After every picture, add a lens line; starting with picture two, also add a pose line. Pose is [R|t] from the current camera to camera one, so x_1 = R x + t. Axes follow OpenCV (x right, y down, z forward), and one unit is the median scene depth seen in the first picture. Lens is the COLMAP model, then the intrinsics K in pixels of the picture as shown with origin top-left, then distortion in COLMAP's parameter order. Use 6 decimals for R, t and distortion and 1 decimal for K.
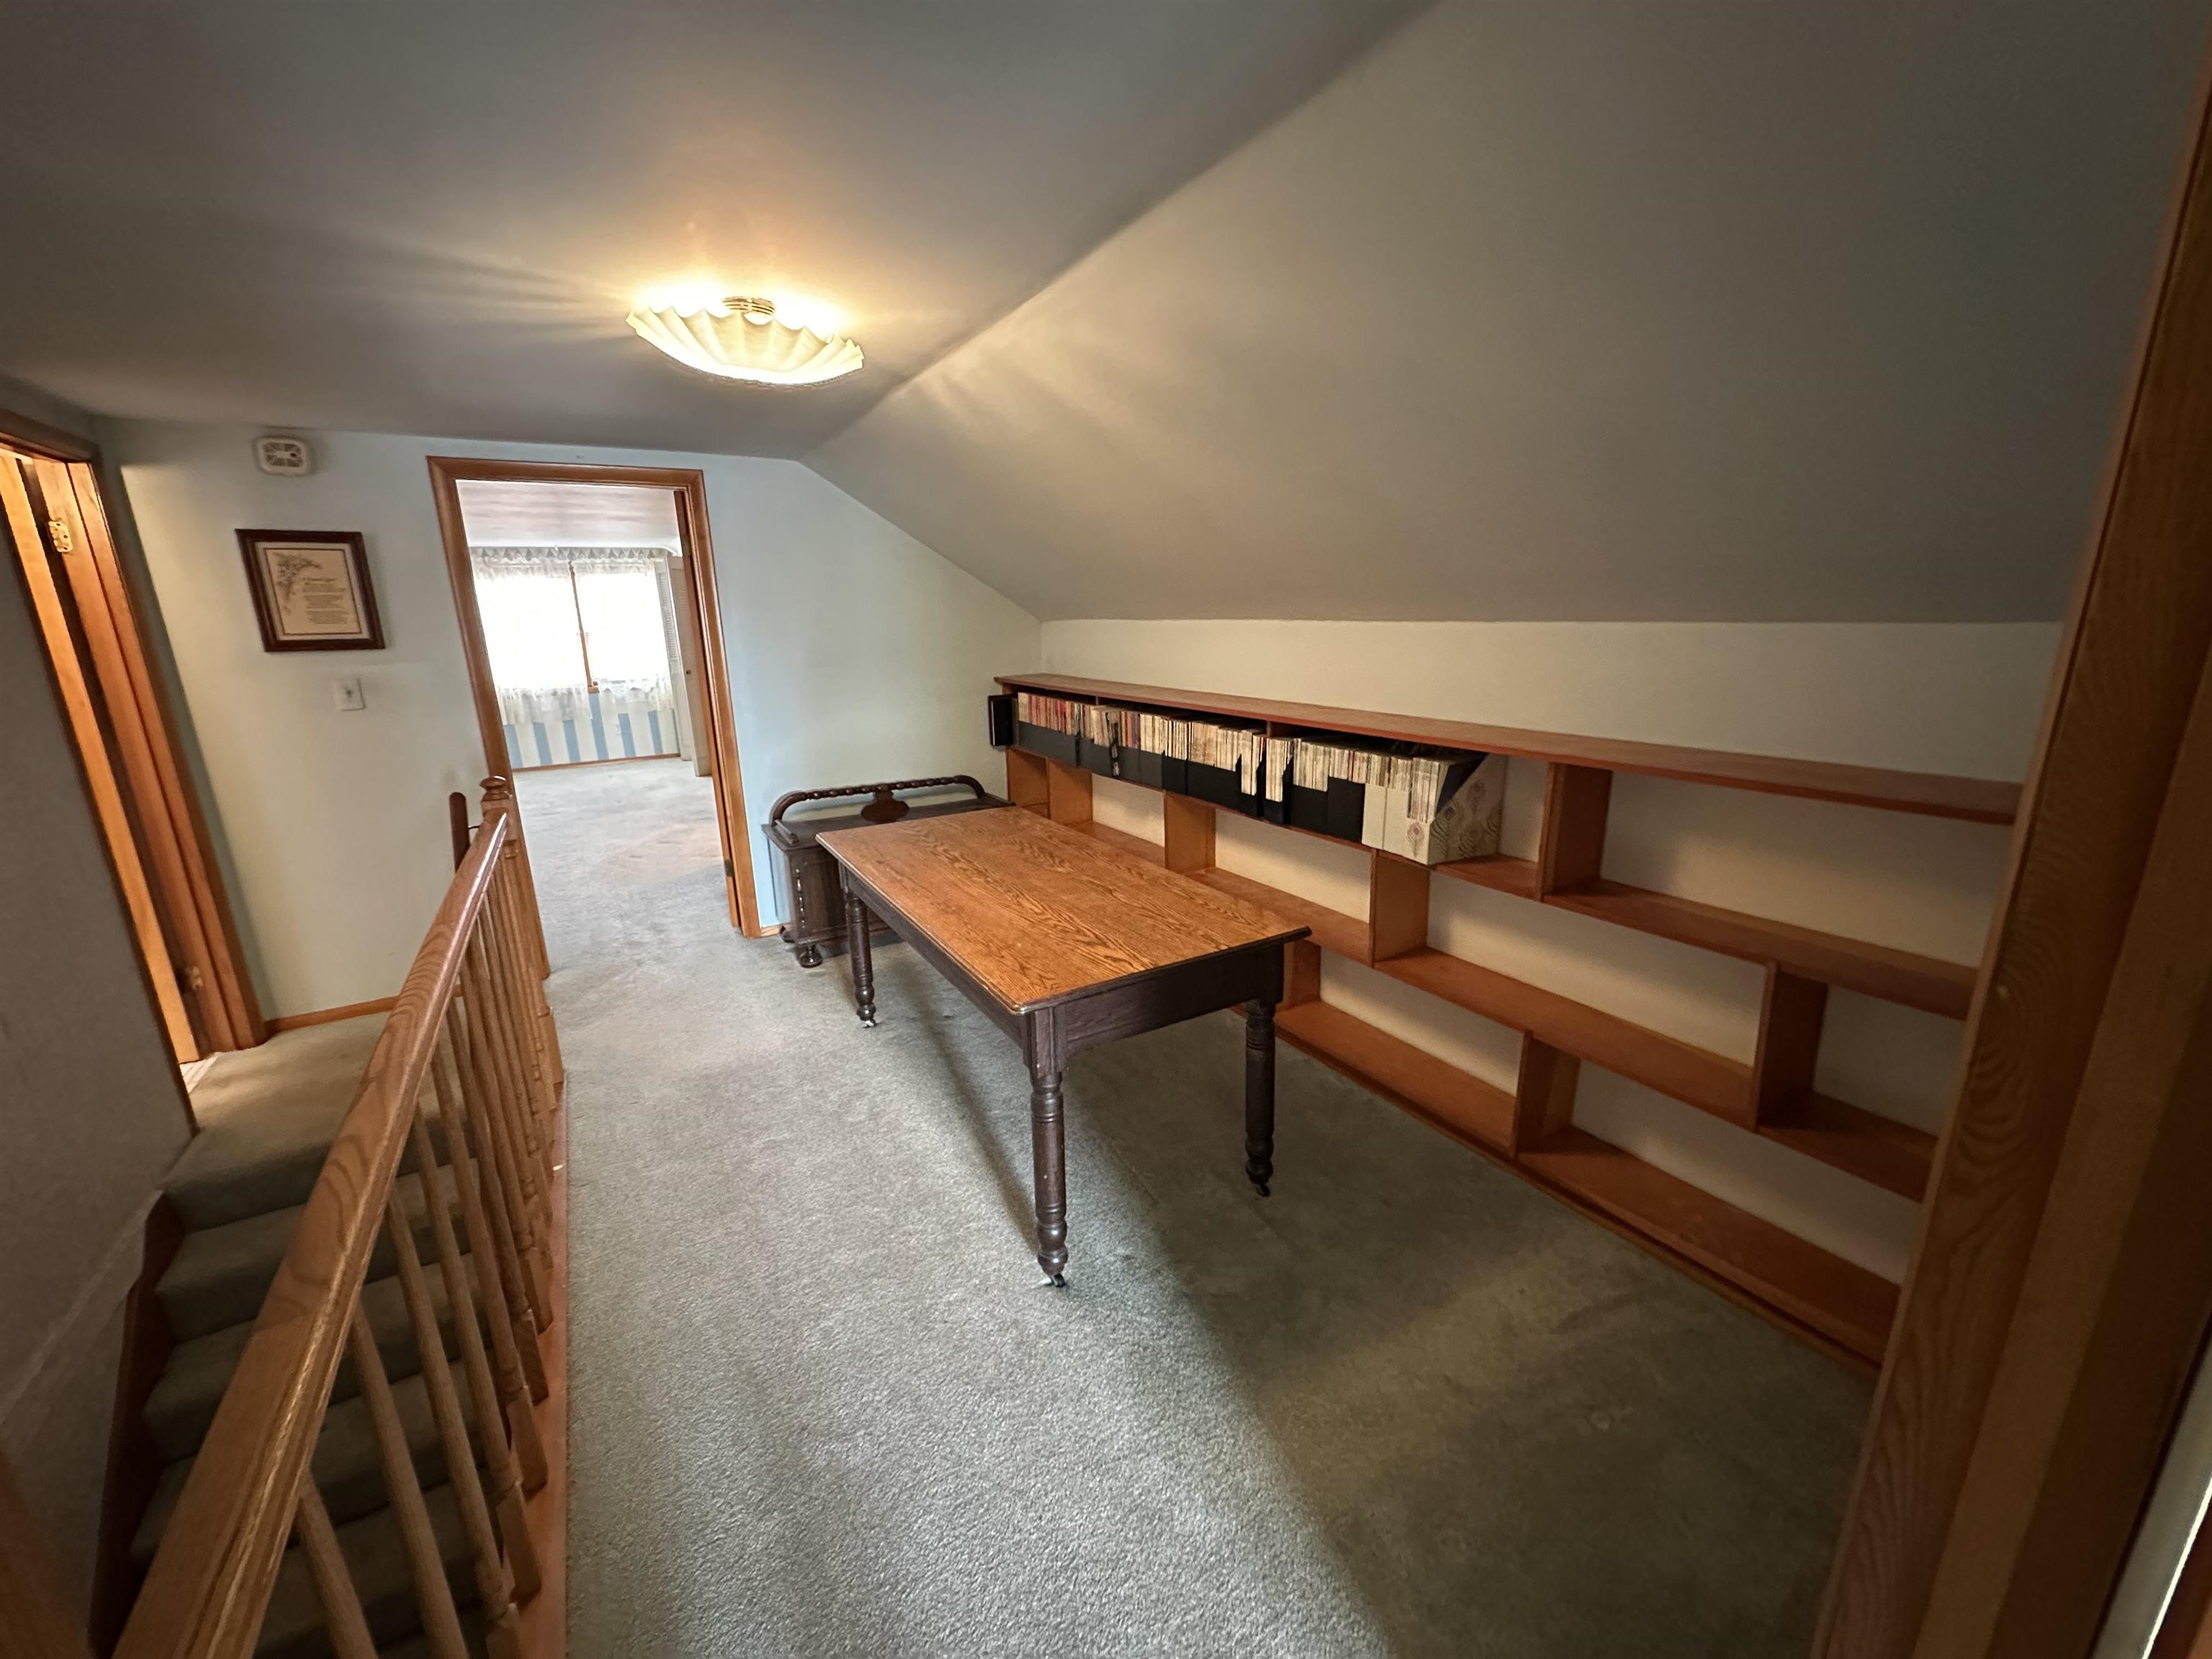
lens RADIAL K [[879.8, 0, 1106.0], [0, 879.8, 829.5], [0, 0, 1]] dist [-0.002997, 0.000178]
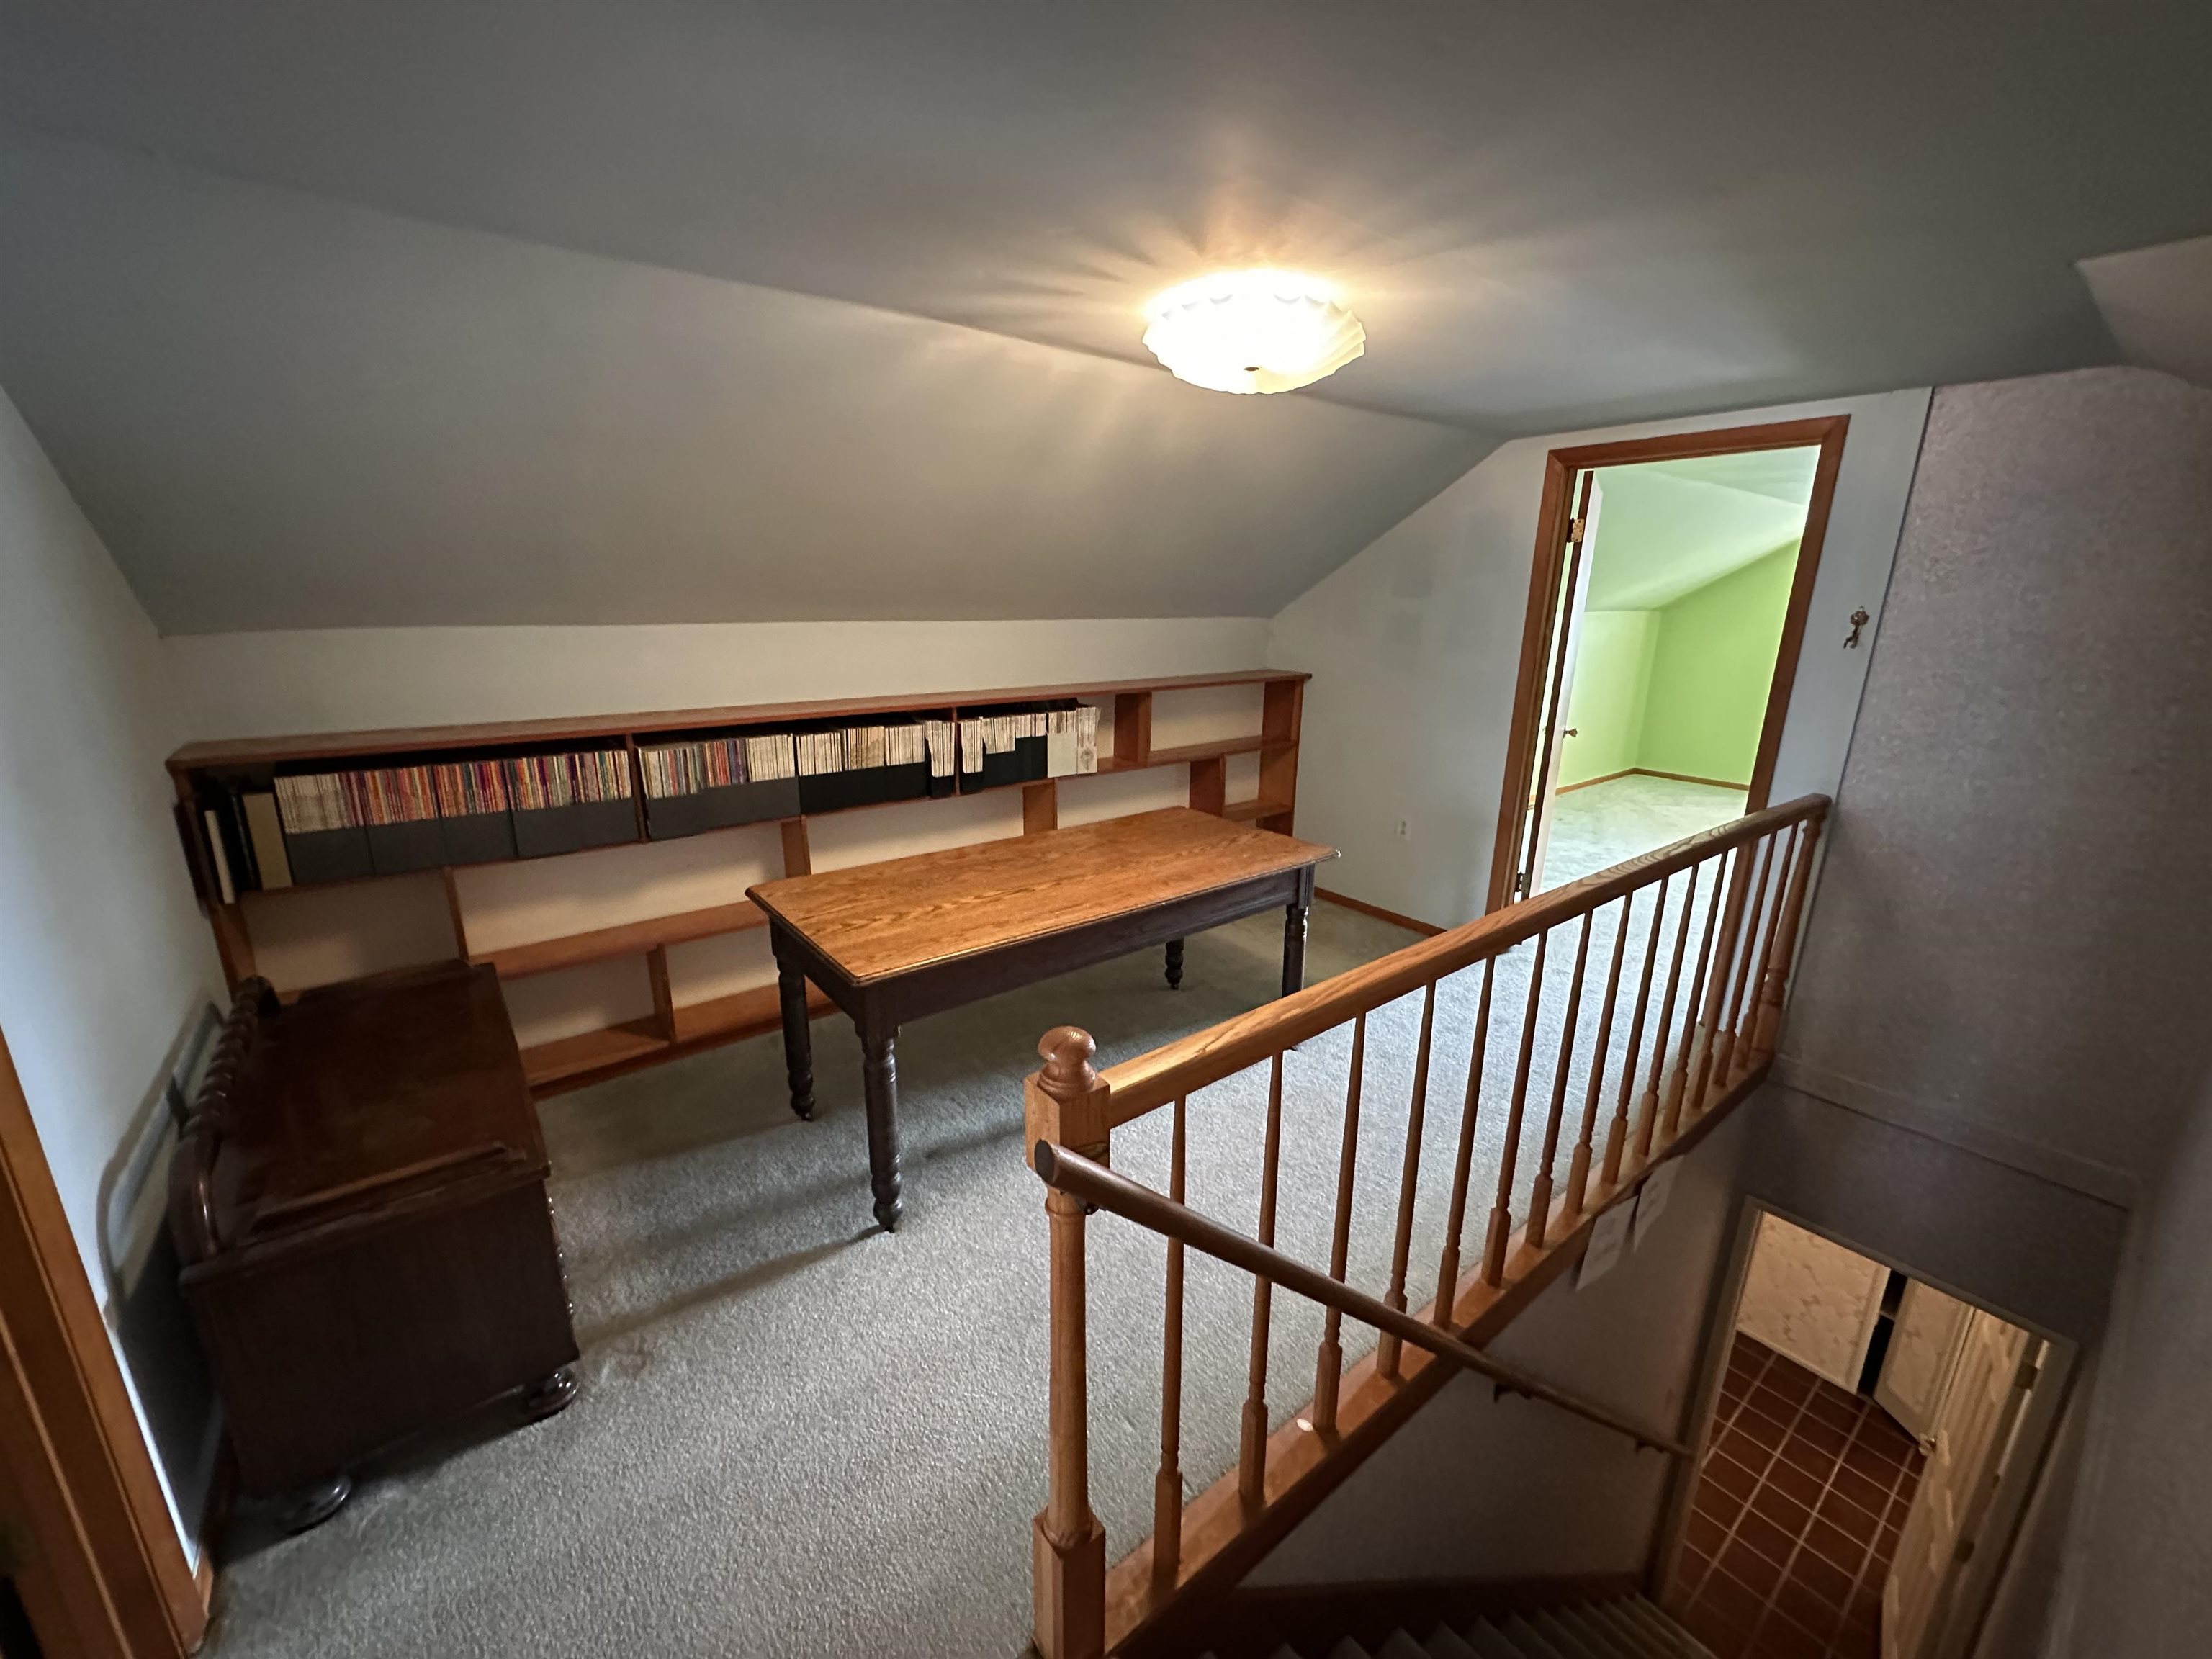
lens RADIAL K [[879.8, 0, 1106.0], [0, 879.8, 829.5], [0, 0, 1]] dist [-0.002997, 0.000178]
pose [[-0.125416, -0.236863, 0.963414, -1.047071], [0.240046, 0.934983, 0.261122, -0.240569], [-0.962626, 0.264013, -0.060404, 0.969461]]
